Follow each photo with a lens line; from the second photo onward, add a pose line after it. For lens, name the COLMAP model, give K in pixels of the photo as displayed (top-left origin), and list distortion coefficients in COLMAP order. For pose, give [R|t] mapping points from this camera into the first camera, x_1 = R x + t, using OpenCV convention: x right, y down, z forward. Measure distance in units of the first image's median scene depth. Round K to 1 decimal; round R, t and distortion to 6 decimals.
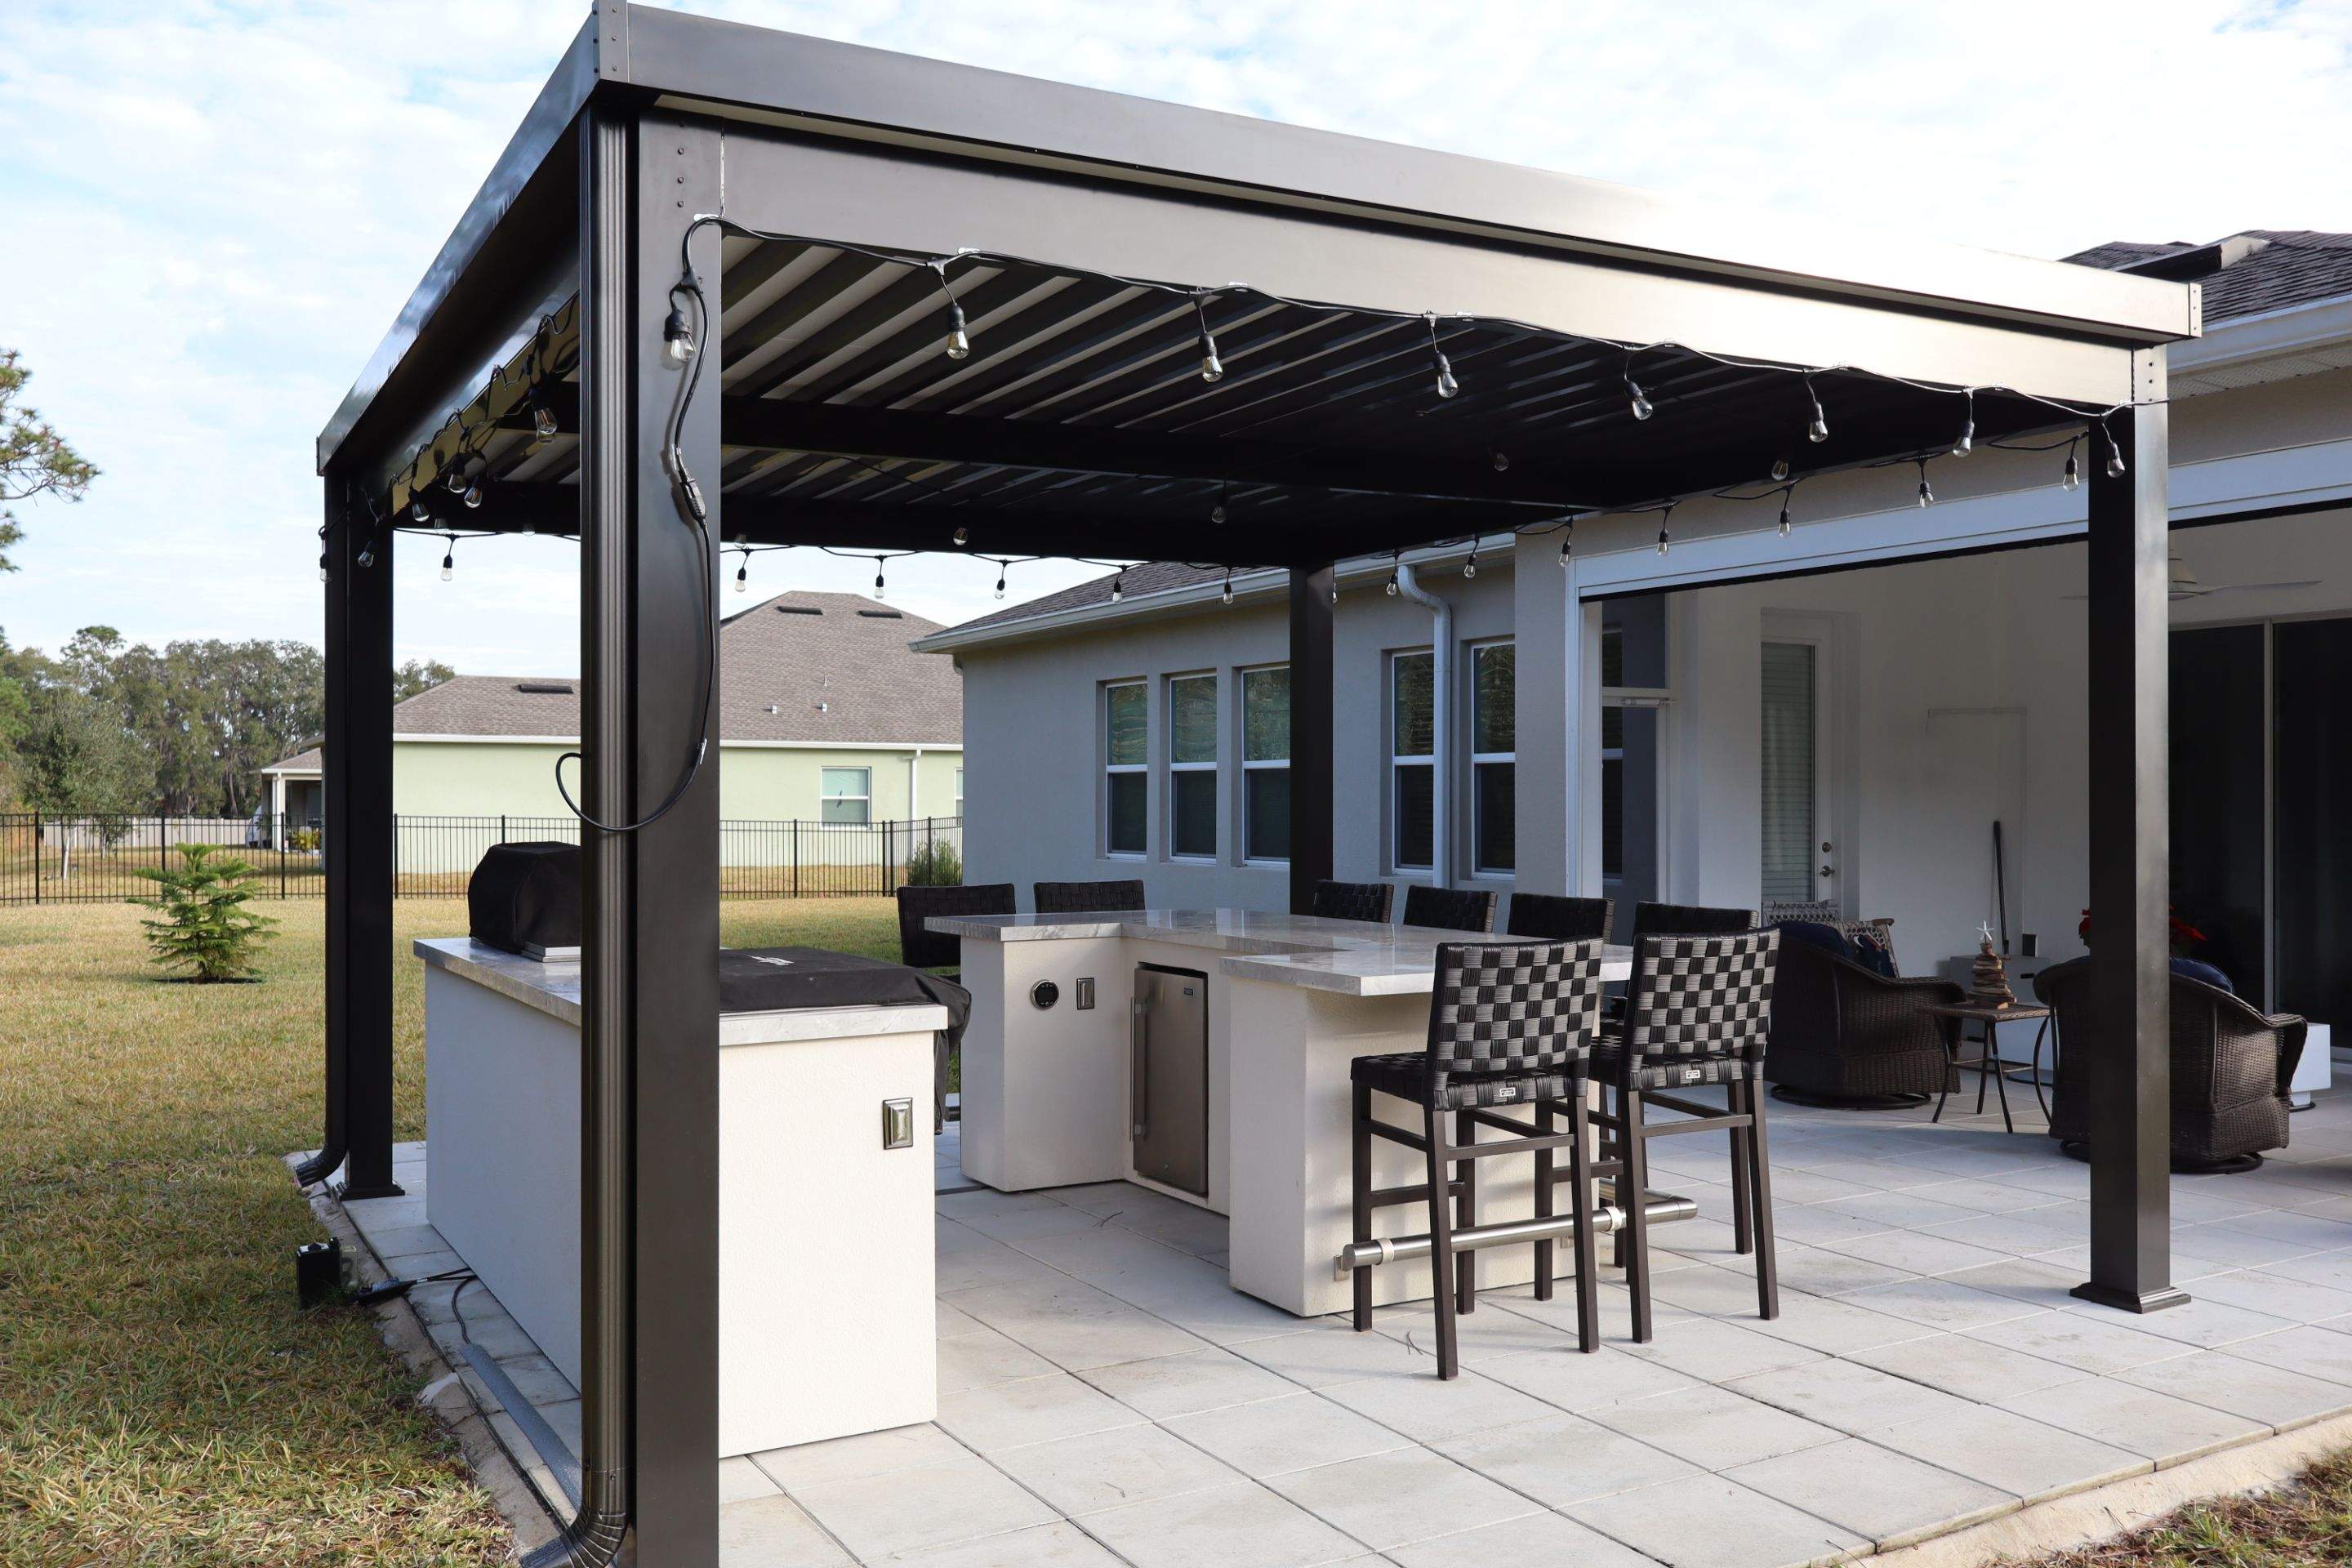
lens RADIAL K [[1967.7, 0, 1176.0], [0, 1967.7, 784.0], [0, 0, 1]] dist [0.002559, 0.007820]
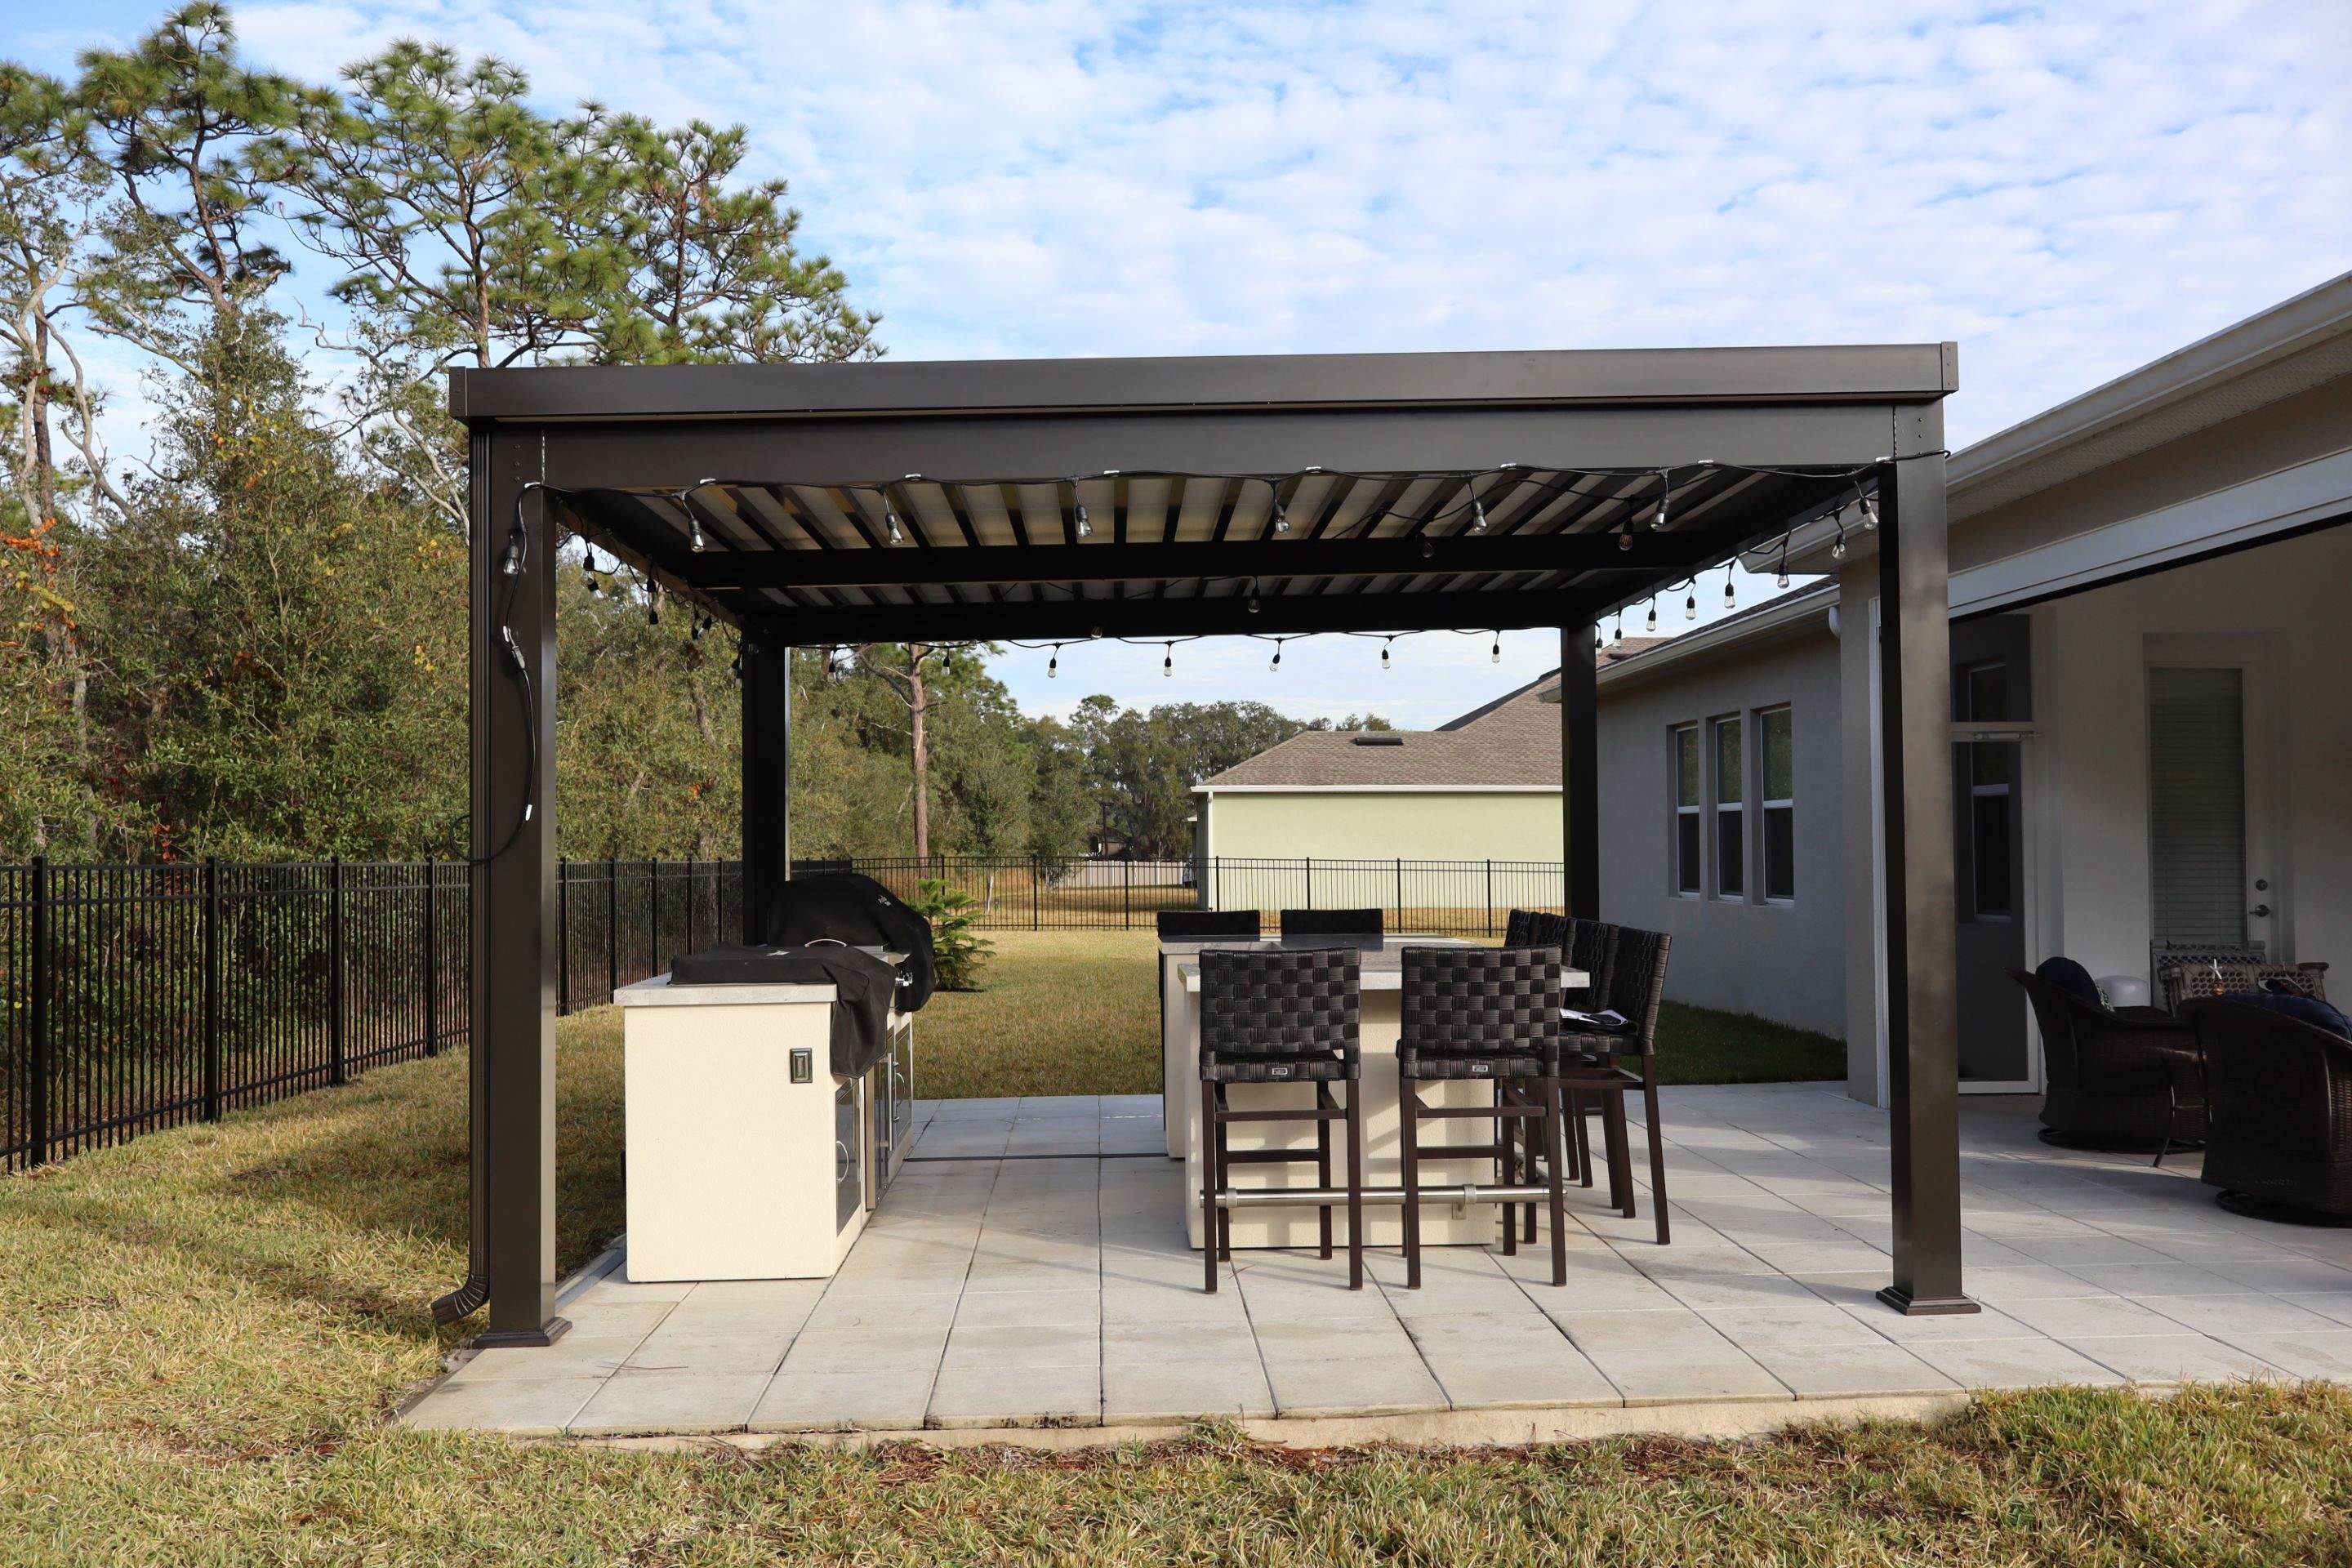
lens RADIAL K [[1967.7, 0, 1176.0], [0, 1967.7, 784.0], [0, 0, 1]] dist [0.002559, 0.007820]
pose [[0.889492, -0.020154, -0.456507, 0.300520], [0.010299, 0.999657, -0.024066, 0.001655], [0.456835, 0.016705, 0.889394, -0.062104]]
